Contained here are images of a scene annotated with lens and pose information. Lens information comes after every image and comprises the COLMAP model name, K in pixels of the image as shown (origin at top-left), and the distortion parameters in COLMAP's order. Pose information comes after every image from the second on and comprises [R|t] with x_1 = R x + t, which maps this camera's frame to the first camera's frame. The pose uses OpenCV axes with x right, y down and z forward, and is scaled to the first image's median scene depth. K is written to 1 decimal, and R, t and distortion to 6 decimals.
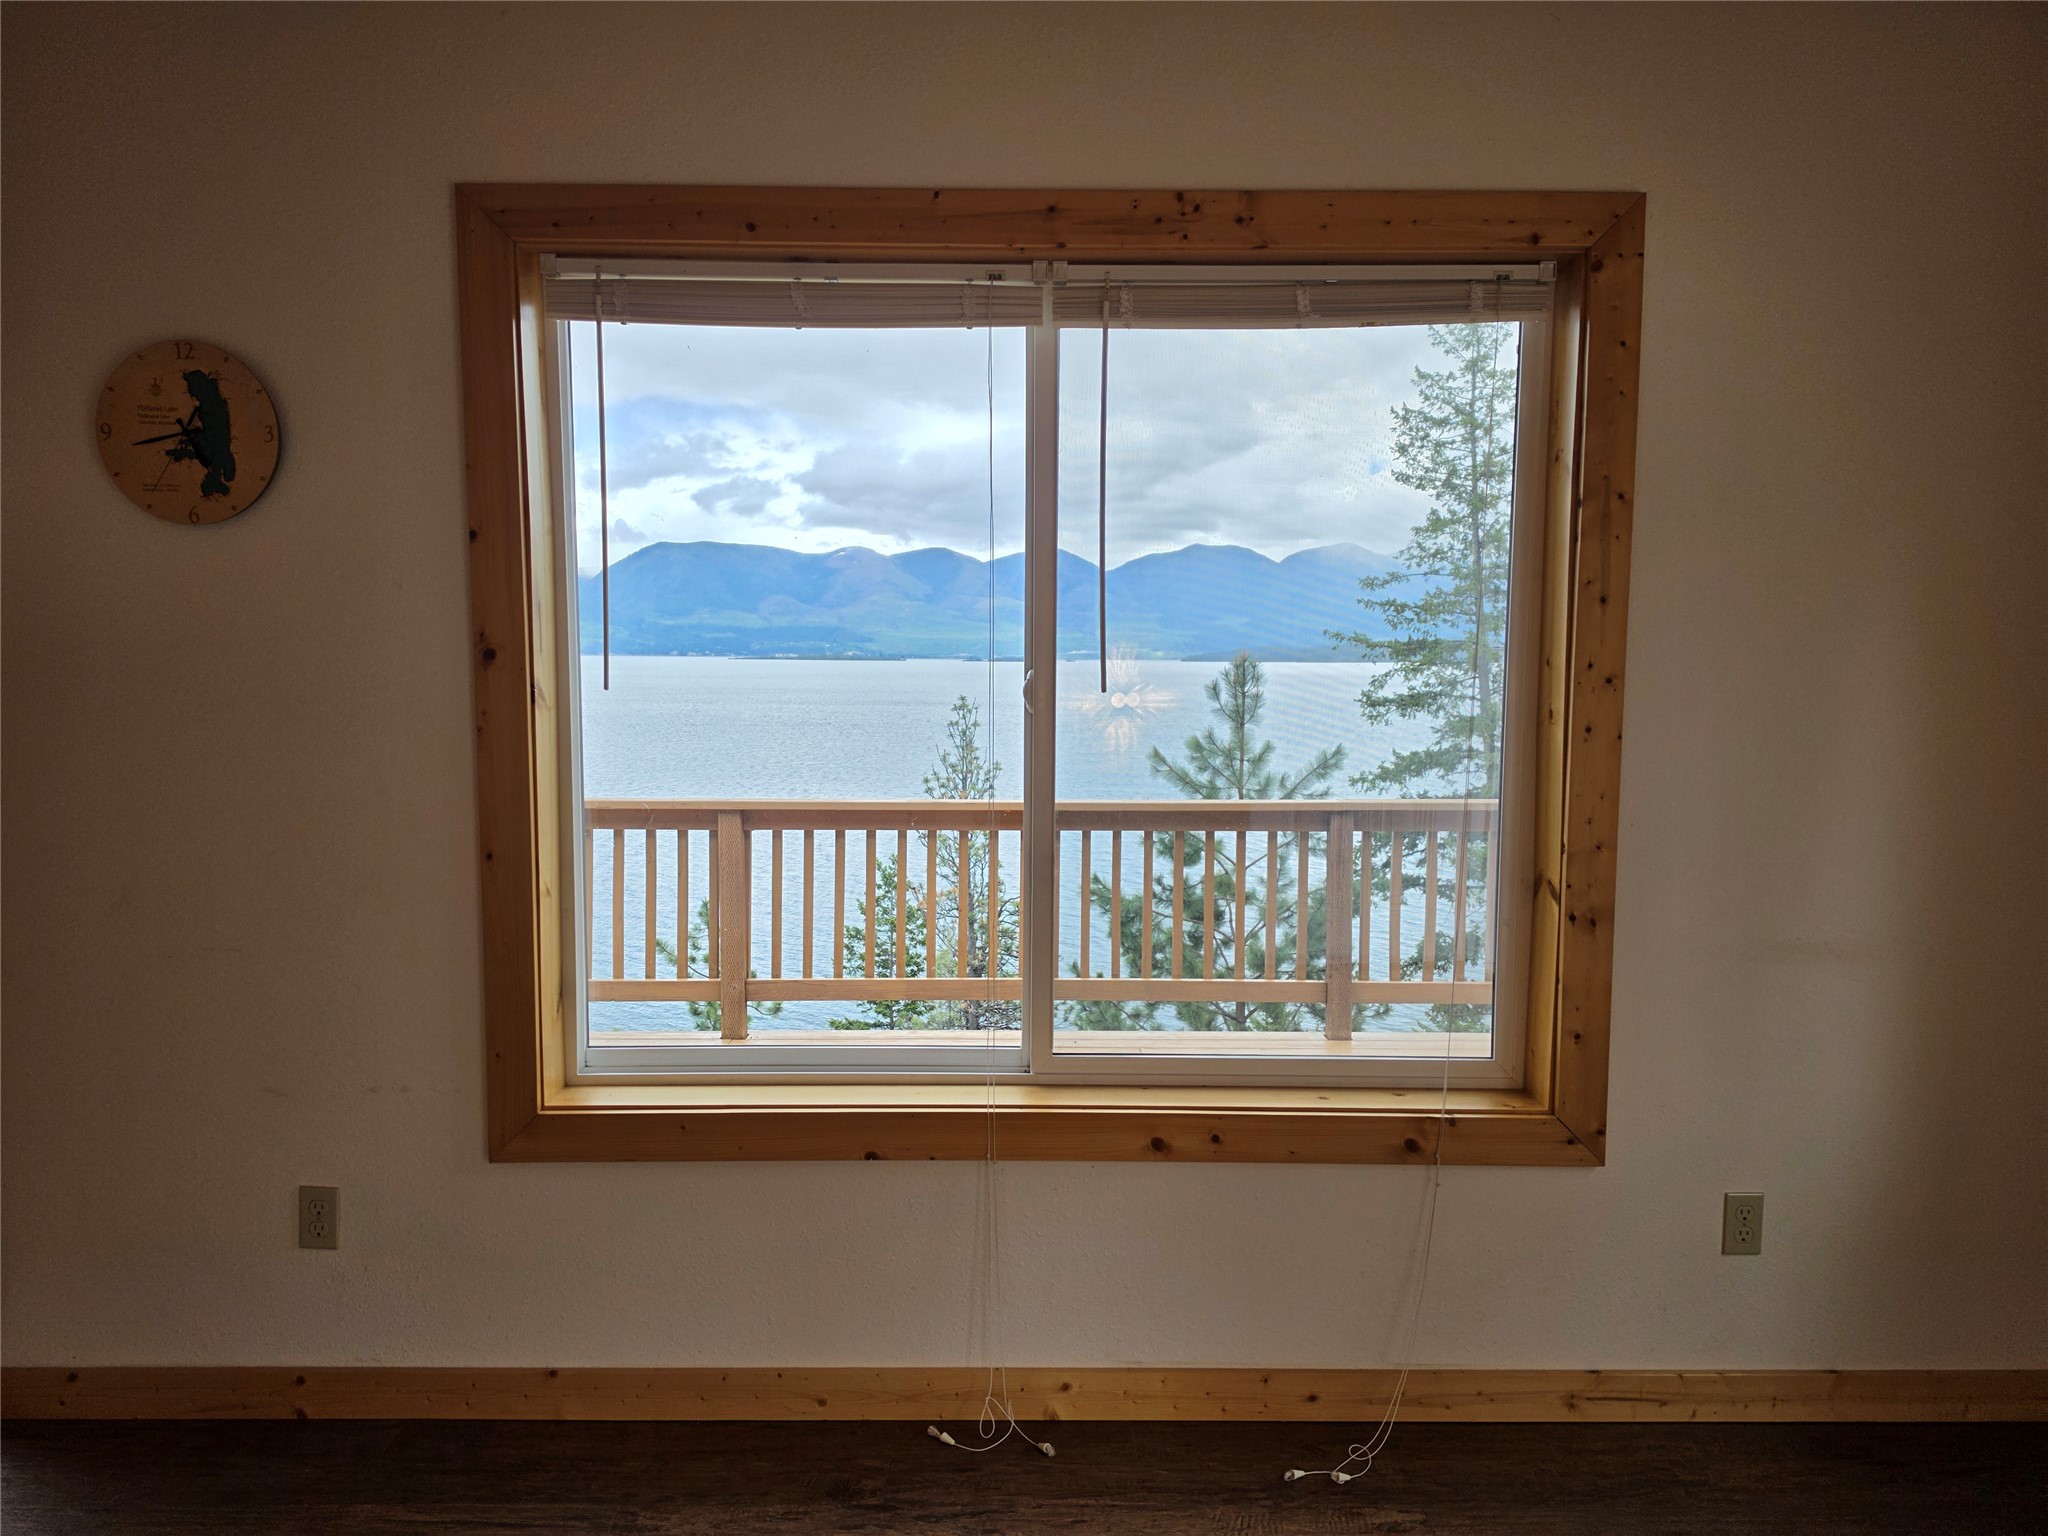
lens RADIAL K [[1401.4, 0, 1038.9], [0, 1401.4, 788.0], [0, 0, 1]] dist [0.061339, -0.071125]
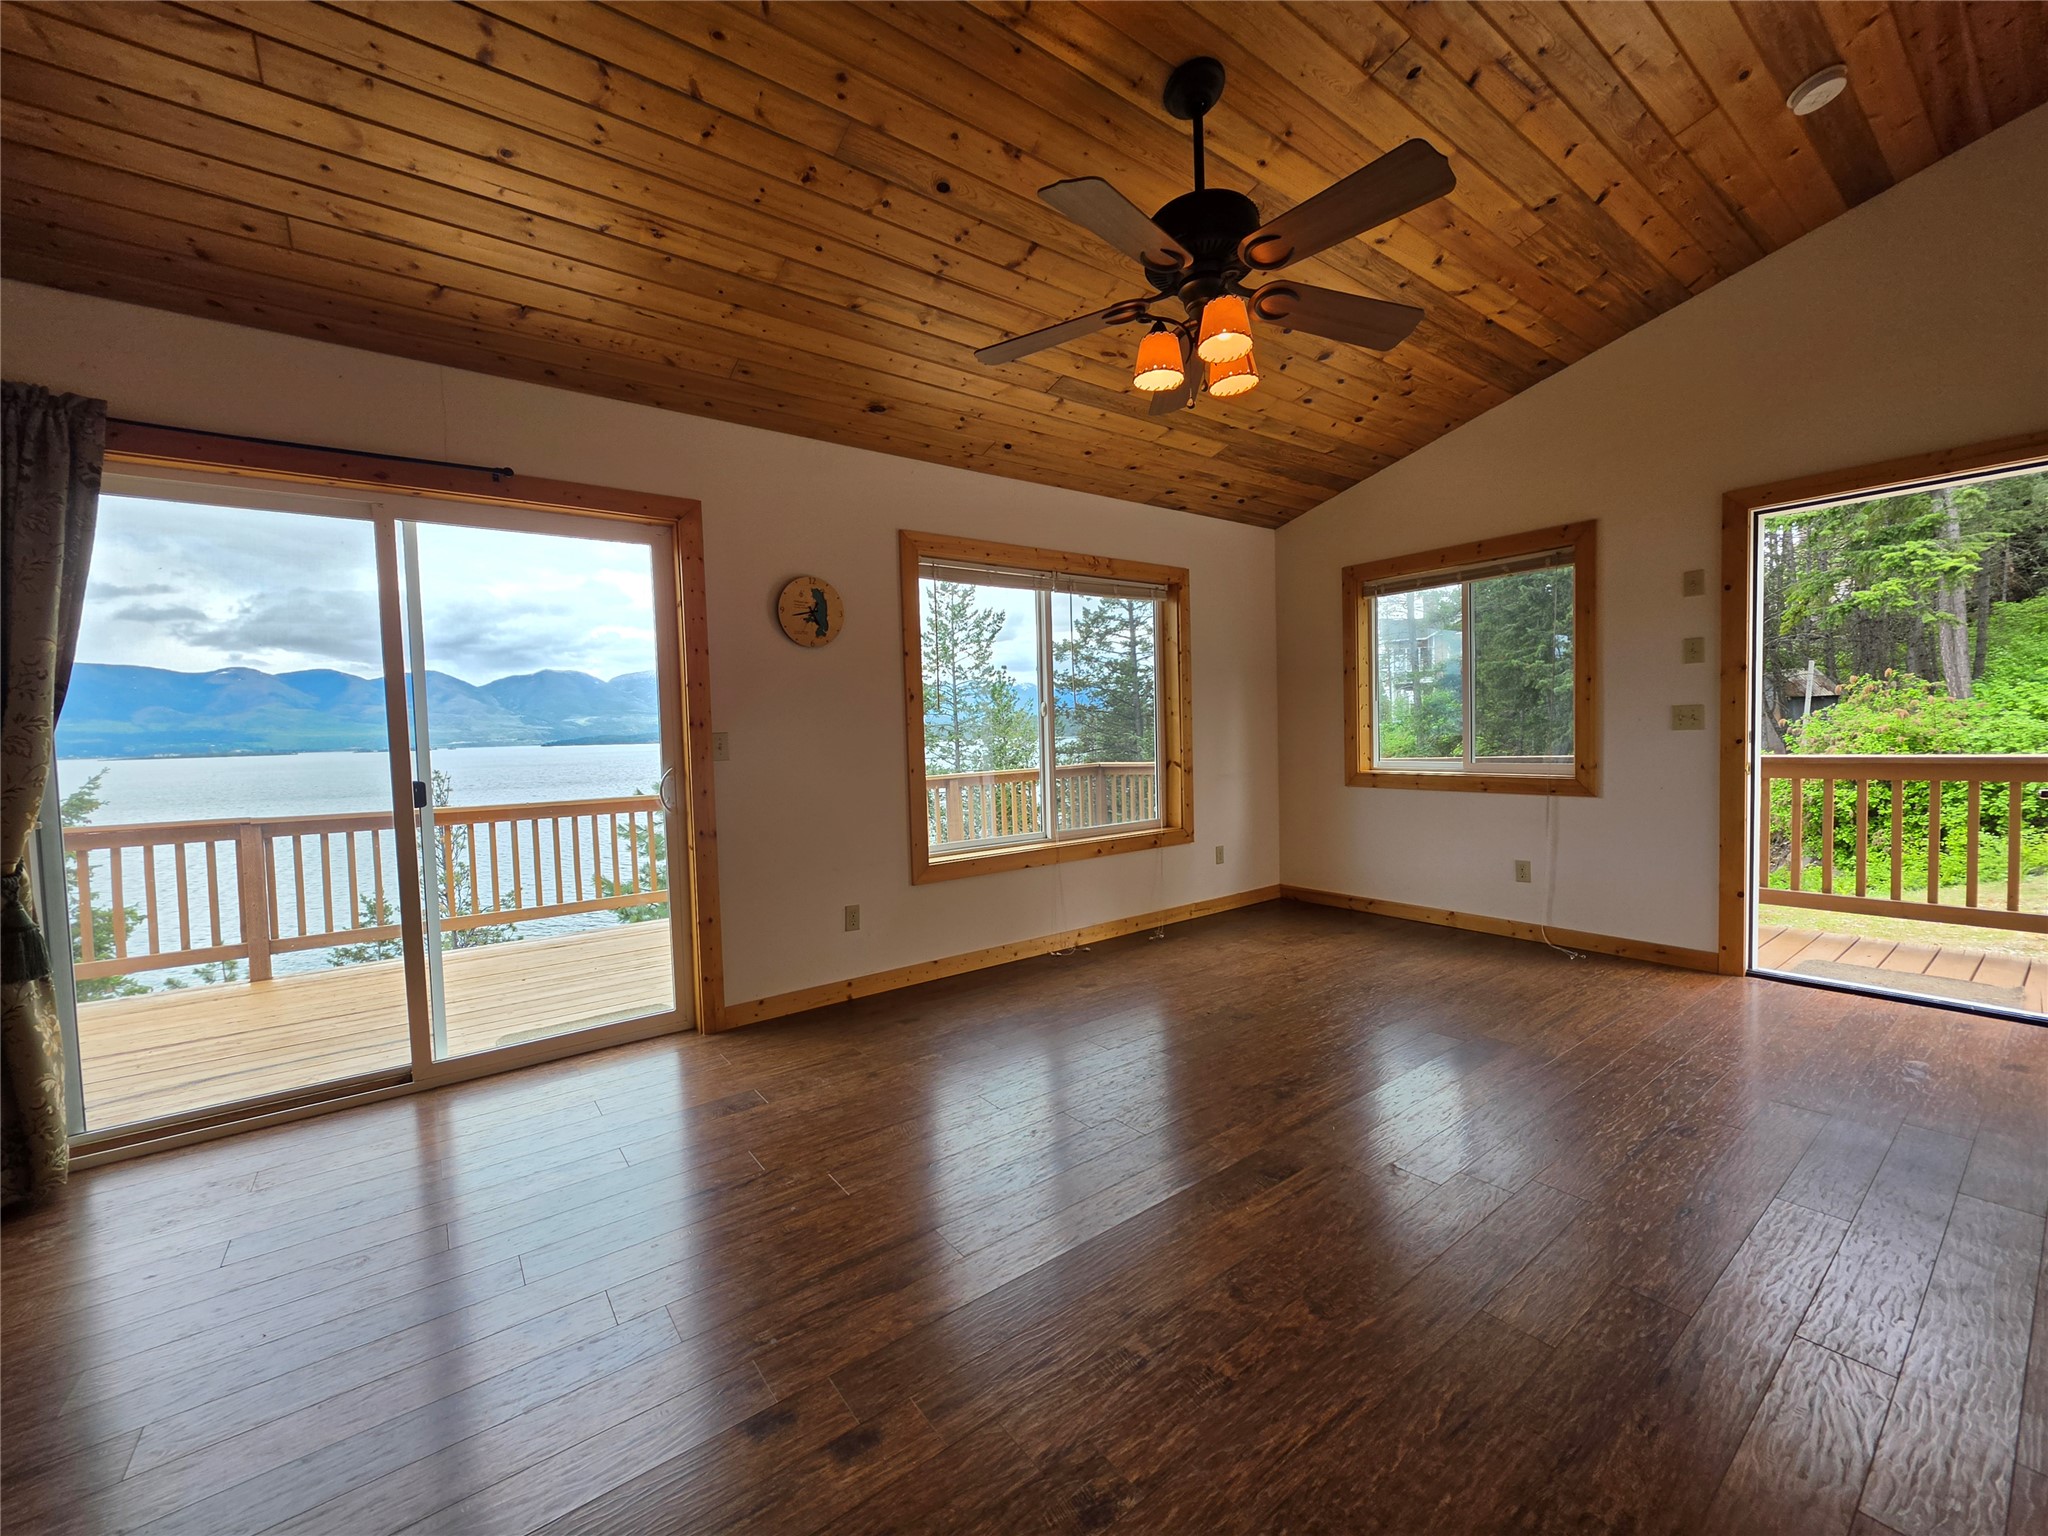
lens RADIAL K [[814.4, 0, 1020.1], [0, 814.4, 769.3], [0, 0, 1]] dist [-0.006269, 0.002834]
pose [[0.805770, -0.056757, 0.589503, -1.118733], [0.087830, 0.995842, -0.024172, 0.099286], [-0.585680, 0.071253, 0.807404, -0.378675]]
